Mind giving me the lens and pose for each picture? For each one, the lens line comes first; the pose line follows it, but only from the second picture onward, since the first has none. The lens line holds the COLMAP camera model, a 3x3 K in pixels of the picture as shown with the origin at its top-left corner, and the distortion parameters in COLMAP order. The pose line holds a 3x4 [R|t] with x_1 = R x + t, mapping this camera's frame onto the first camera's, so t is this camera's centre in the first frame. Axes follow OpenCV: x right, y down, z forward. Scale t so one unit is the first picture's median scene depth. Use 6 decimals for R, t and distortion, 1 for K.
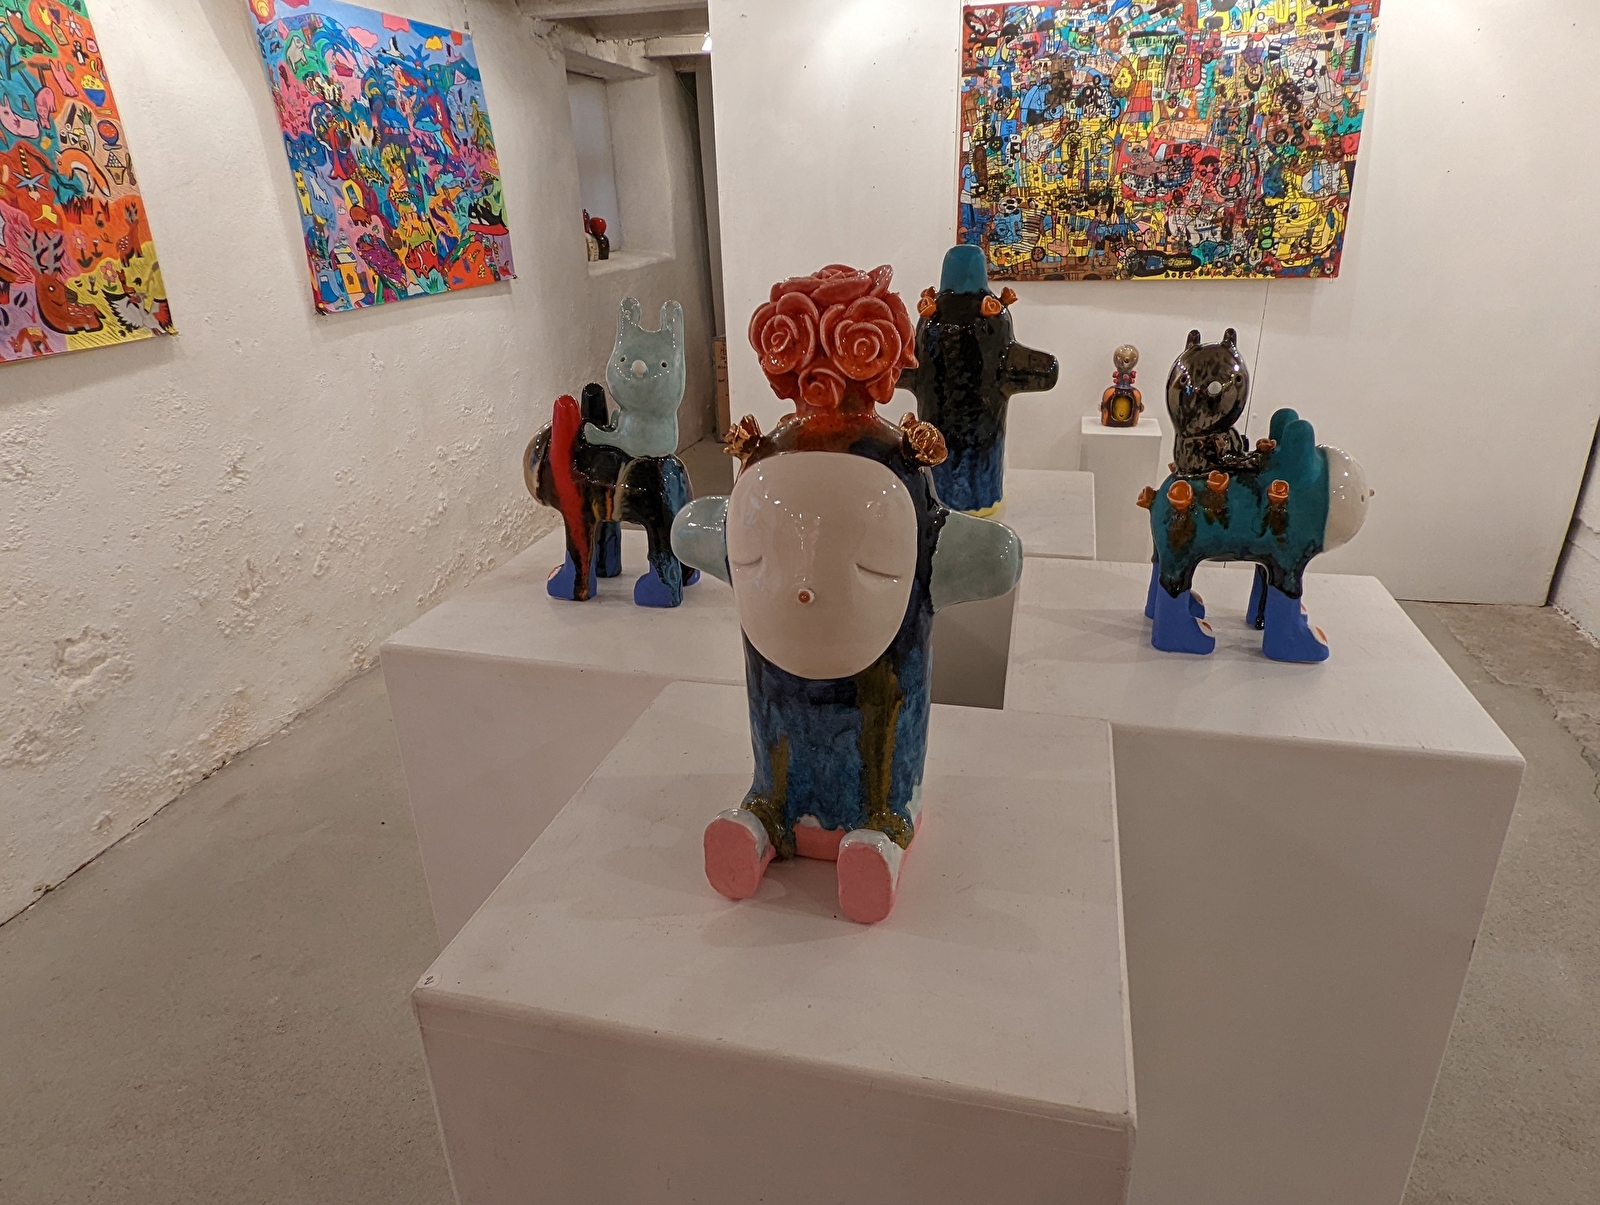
lens RADIAL K [[968.3, 0, 795.2], [0, 968.3, 599.3], [0, 0, 1]] dist [-0.000630, 0.000831]
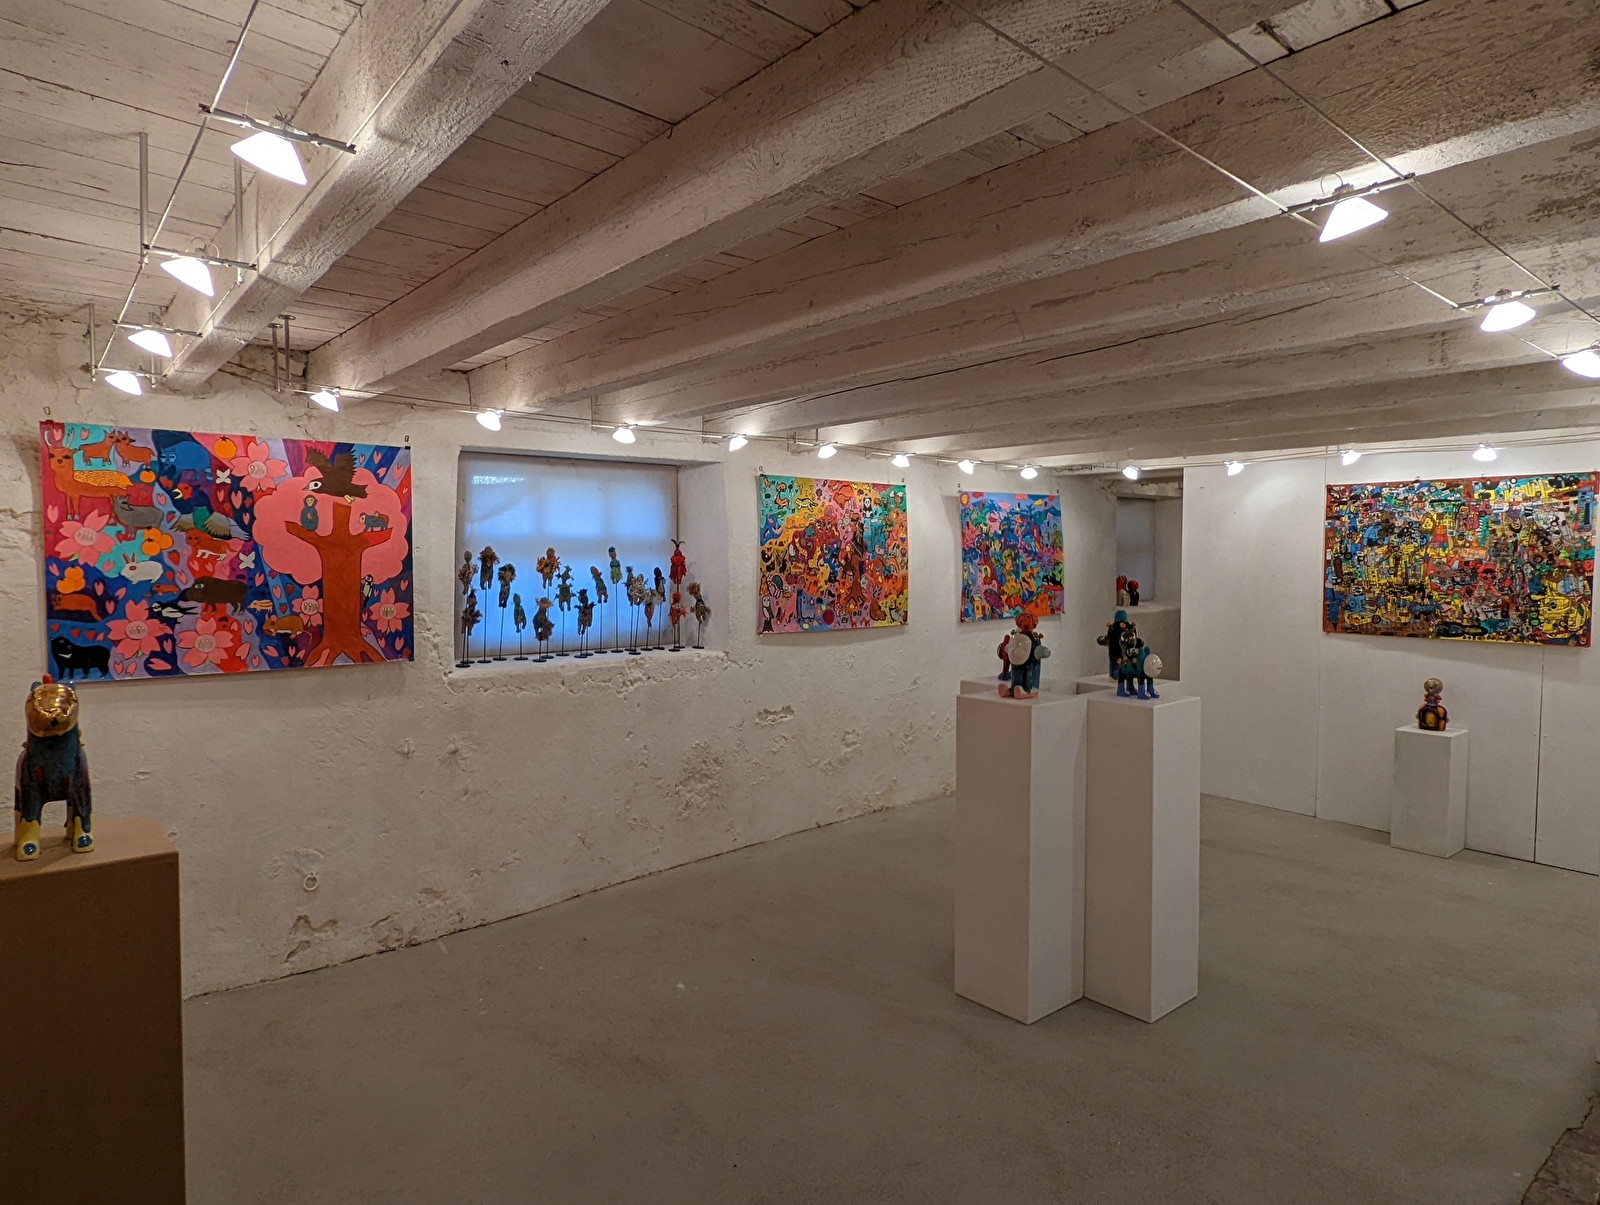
lens RADIAL K [[968.3, 0, 795.2], [0, 968.3, 599.3], [0, 0, 1]] dist [-0.000630, 0.000831]
pose [[0.817539, 0.055932, -0.573151, 0.411088], [-0.241373, 0.936909, -0.252863, 0.273365], [0.522847, 0.345069, 0.779460, -0.834981]]
